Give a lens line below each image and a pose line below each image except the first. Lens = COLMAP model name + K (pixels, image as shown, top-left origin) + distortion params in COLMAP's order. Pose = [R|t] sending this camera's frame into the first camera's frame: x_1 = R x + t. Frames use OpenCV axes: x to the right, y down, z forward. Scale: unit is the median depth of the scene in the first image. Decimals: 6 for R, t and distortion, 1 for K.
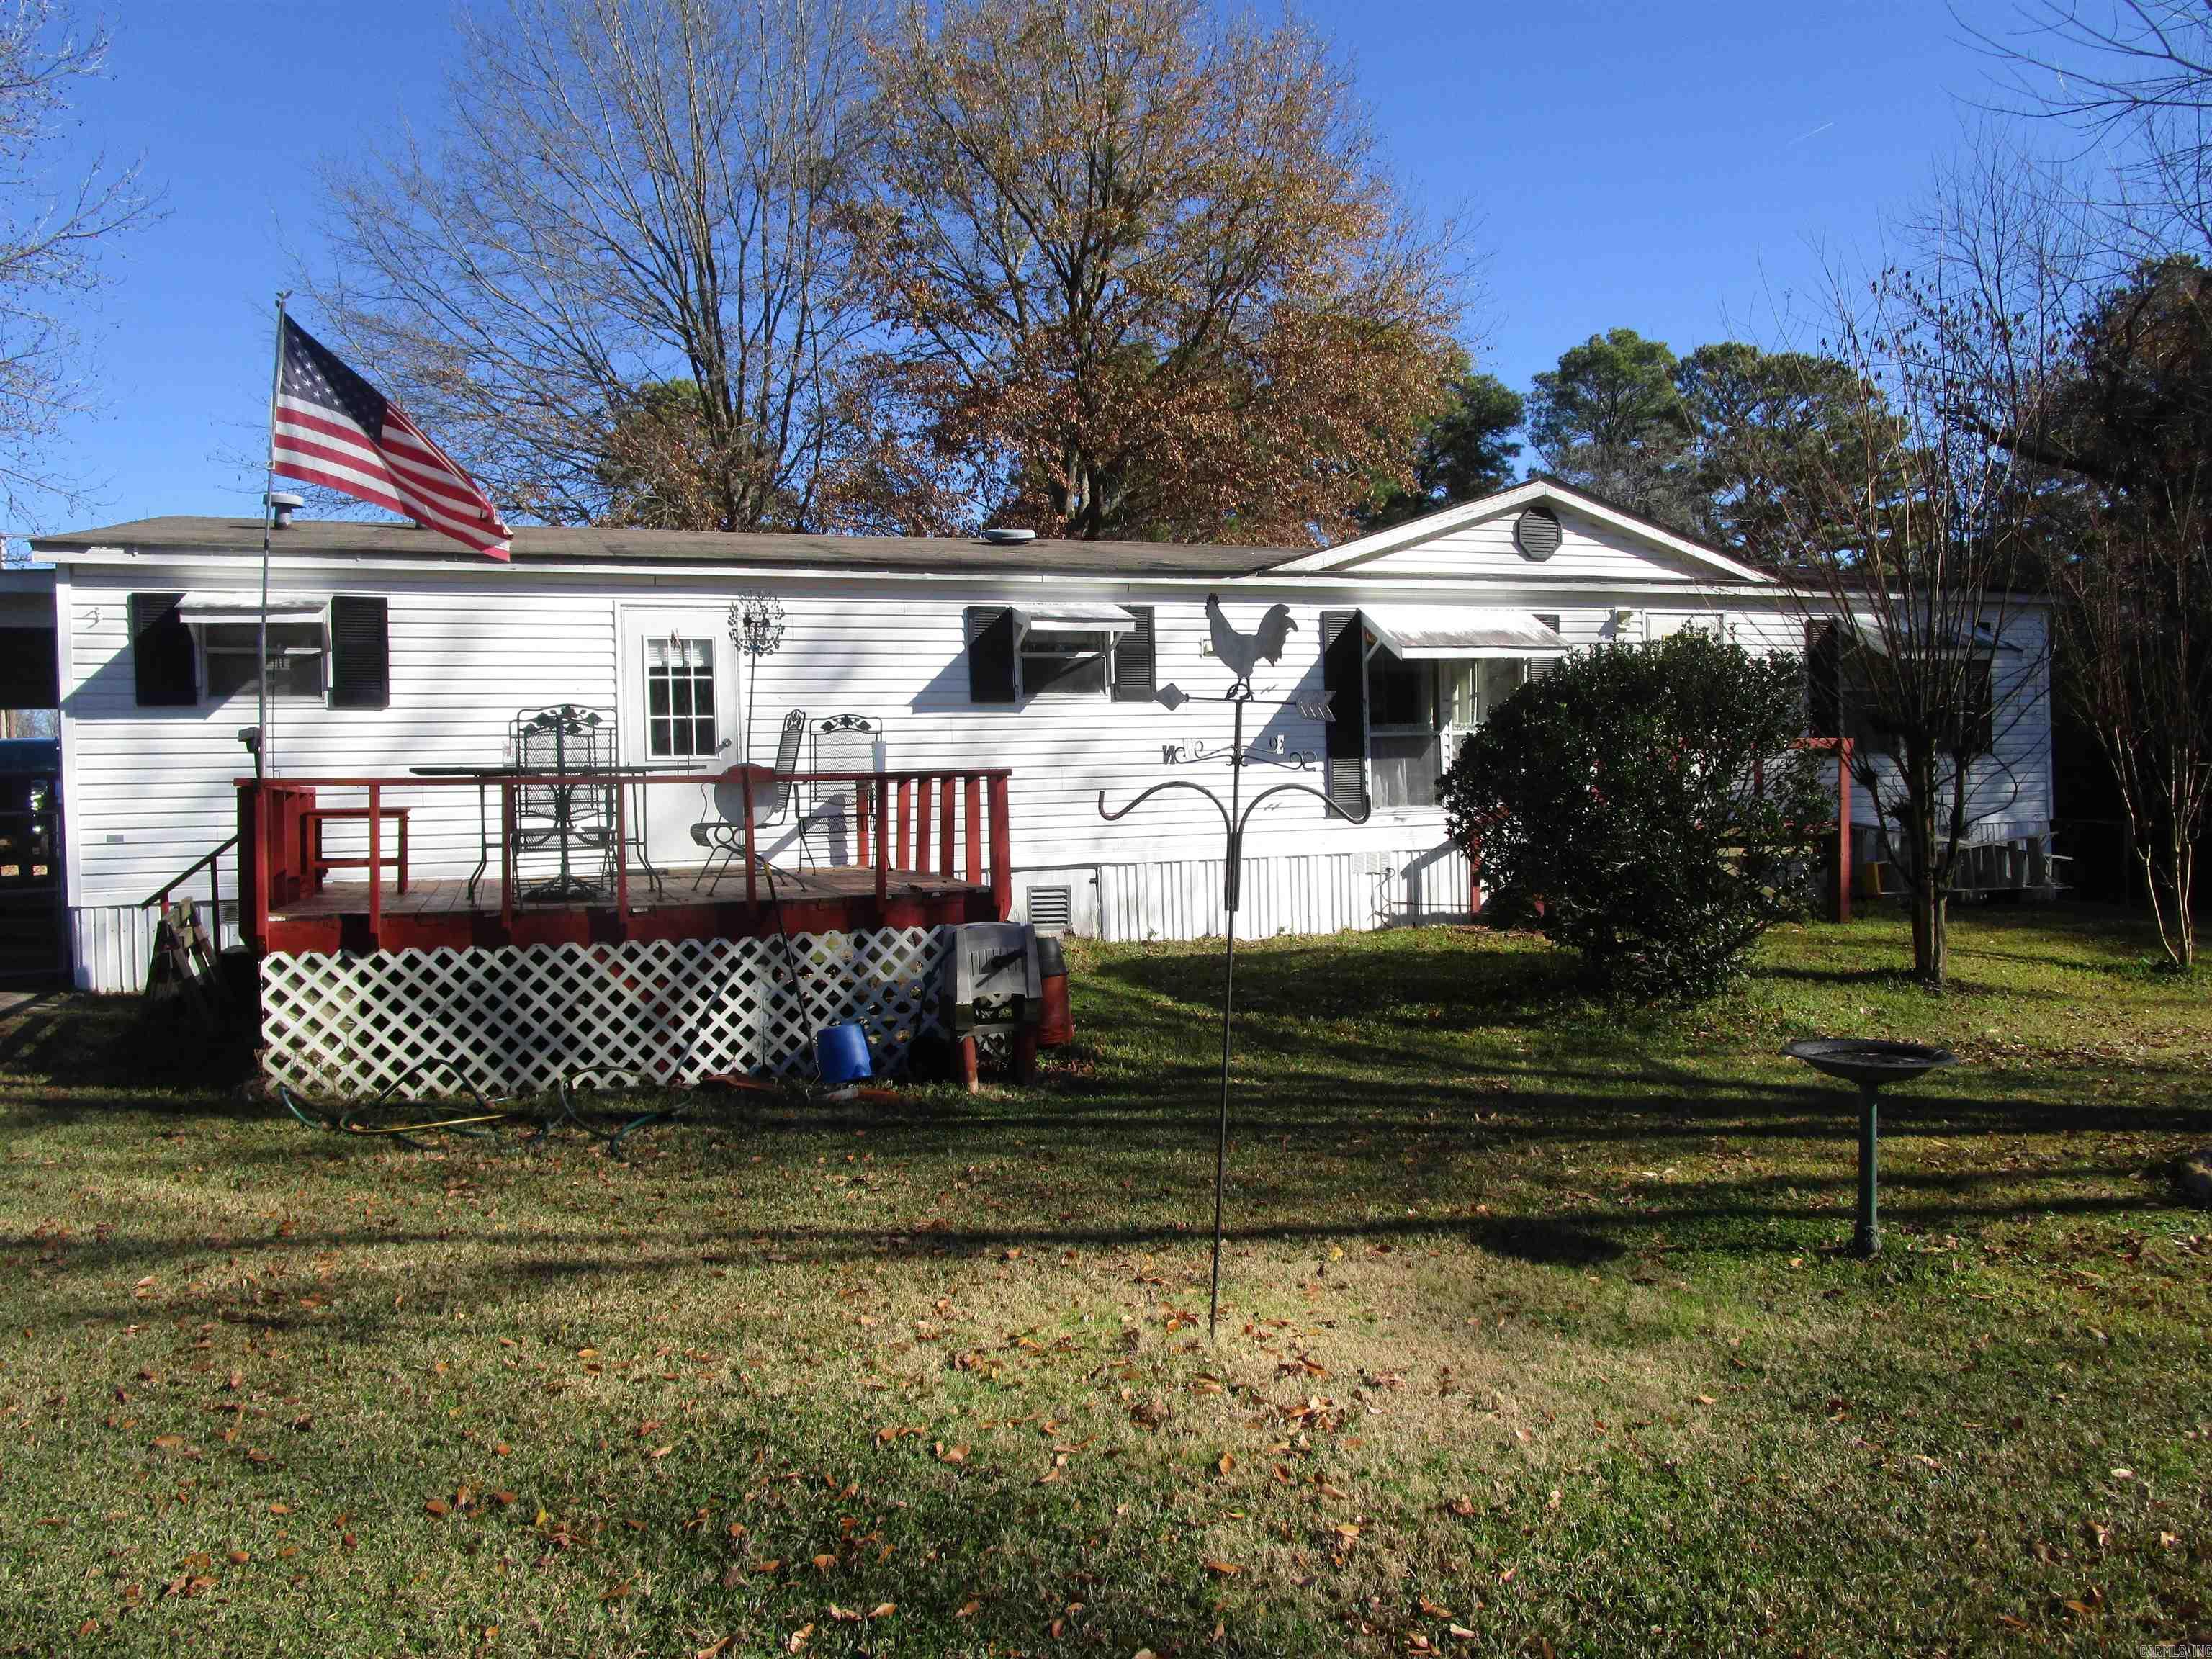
lens RADIAL K [[1537.5, 0, 1106.0], [0, 1537.5, 829.5], [0, 0, 1]] dist [-0.004430, -0.000270]
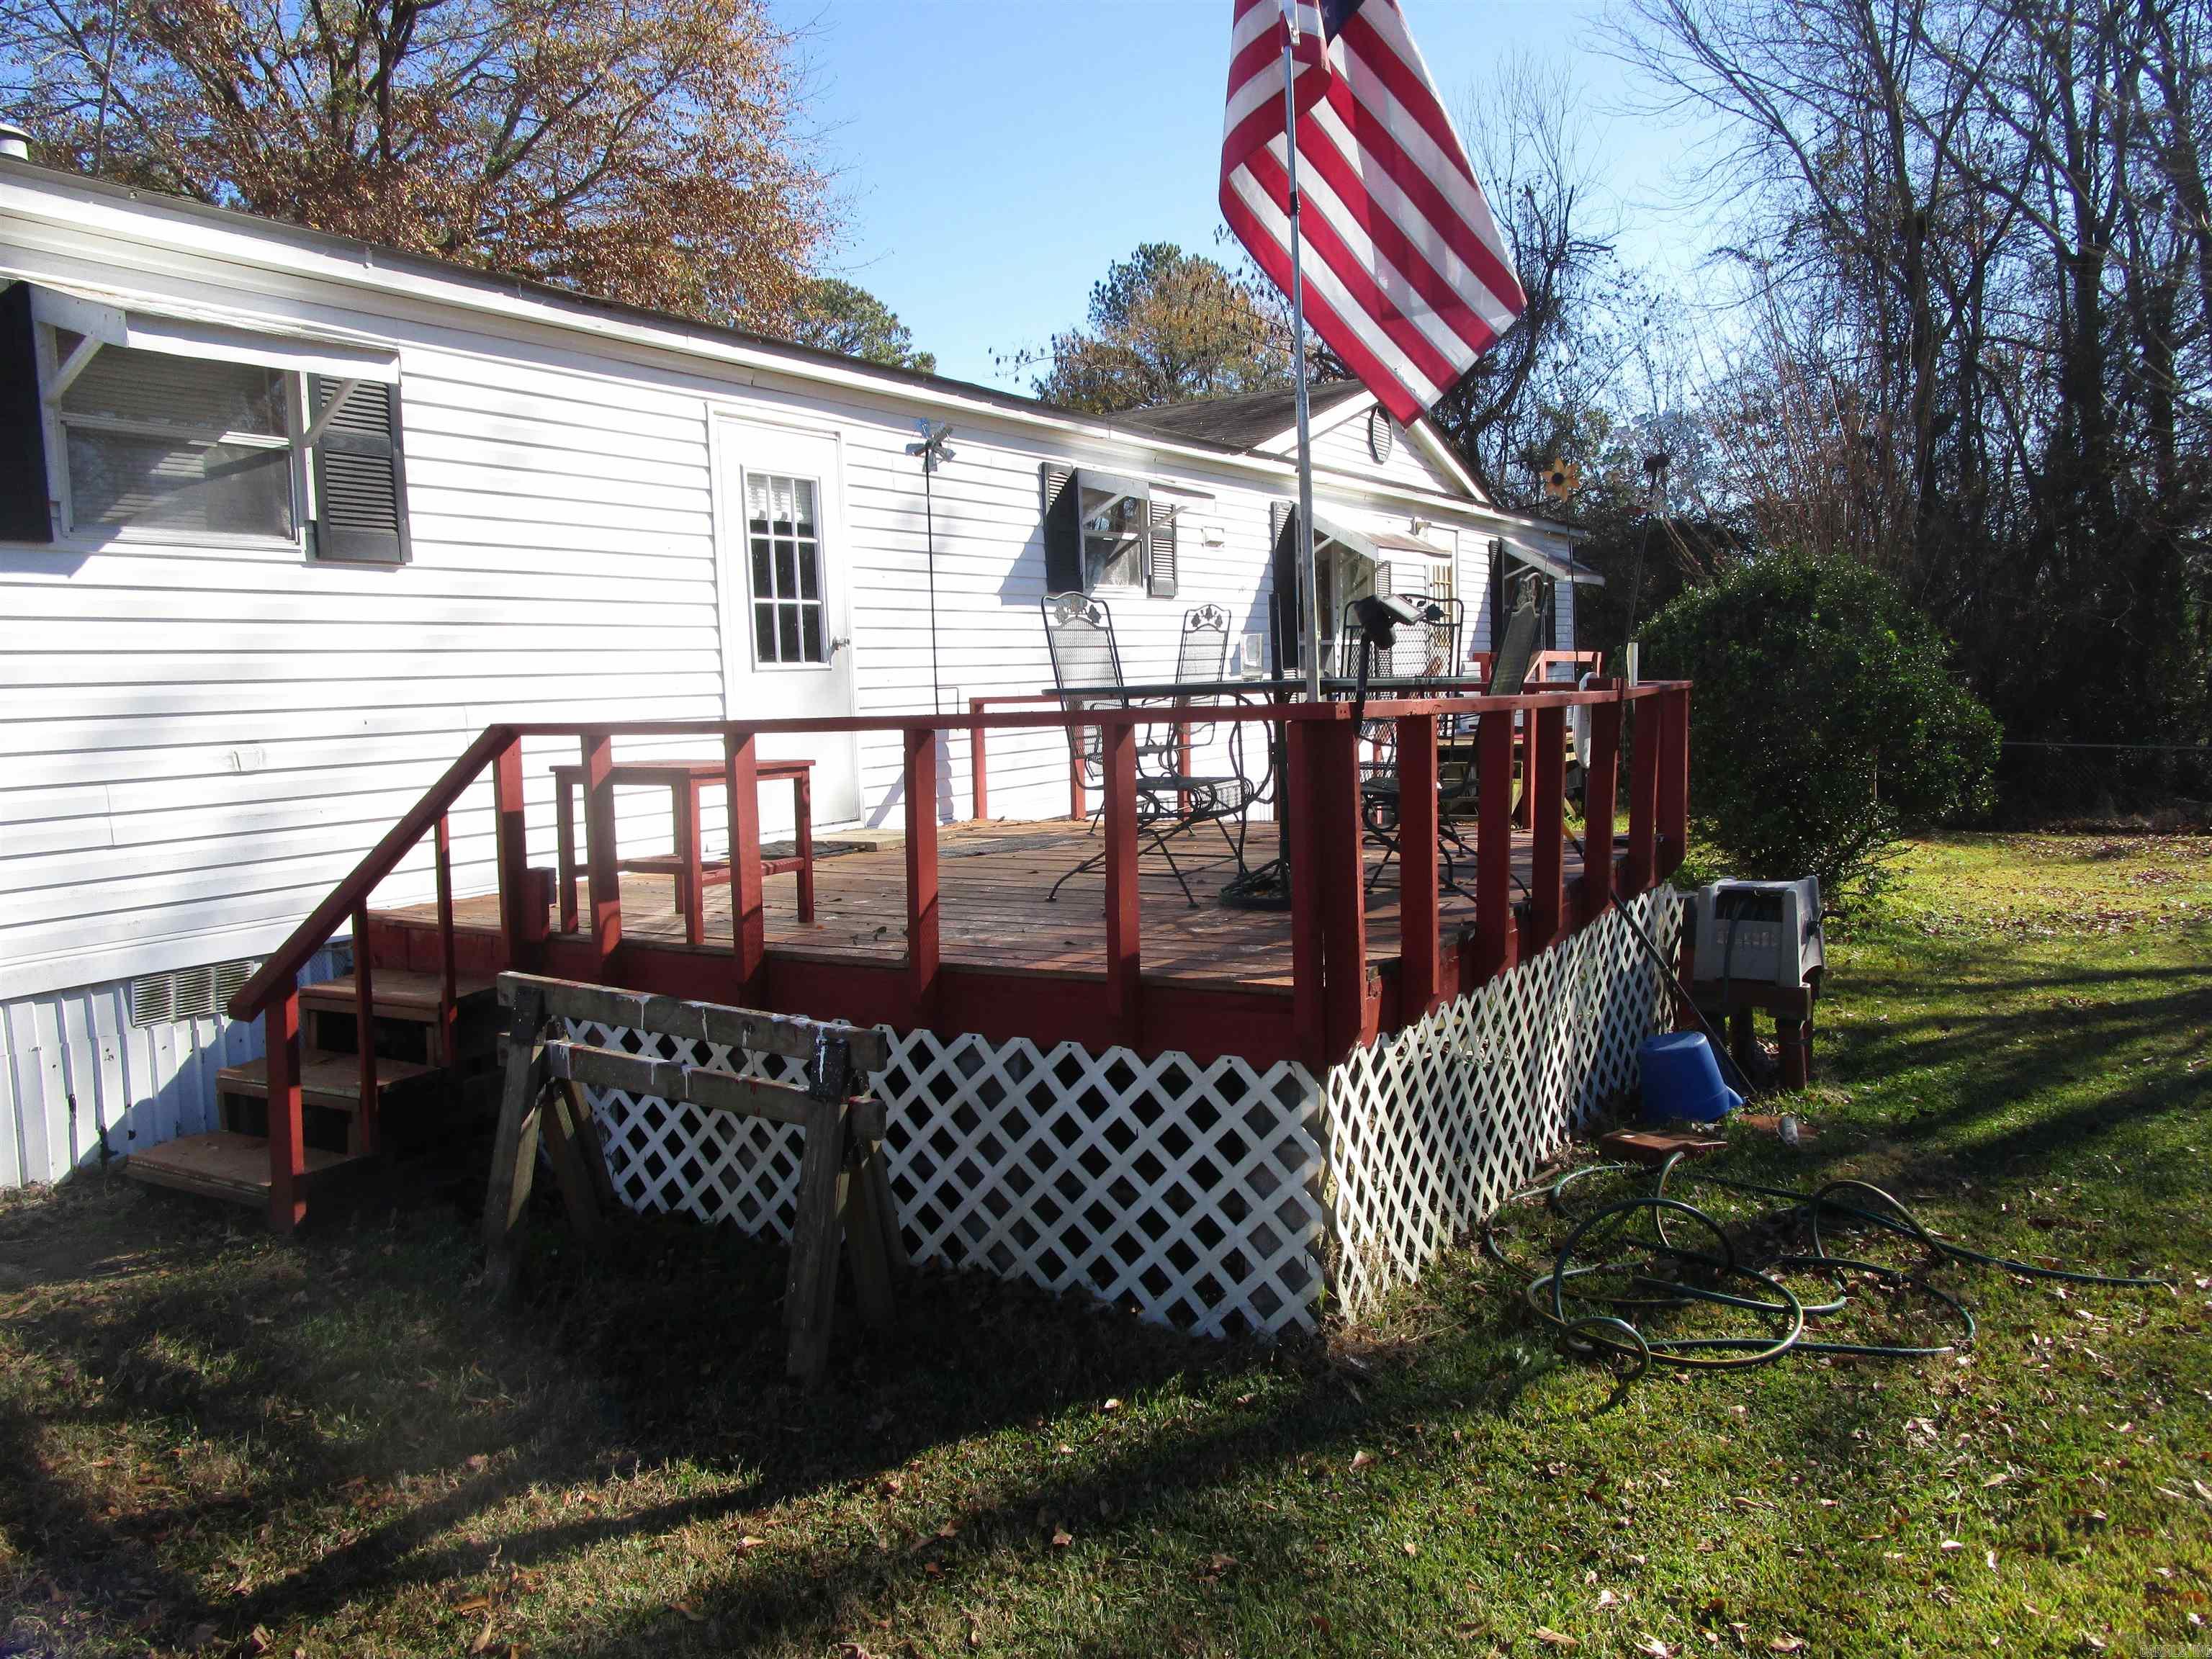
lens RADIAL K [[1537.5, 0, 1106.0], [0, 1537.5, 829.5], [0, 0, 1]] dist [-0.004430, -0.000270]
pose [[0.788822, -0.053191, 0.612316, -0.564722], [0.006661, 0.996929, 0.078022, -0.028155], [-0.614586, -0.057467, 0.786754, 0.415951]]
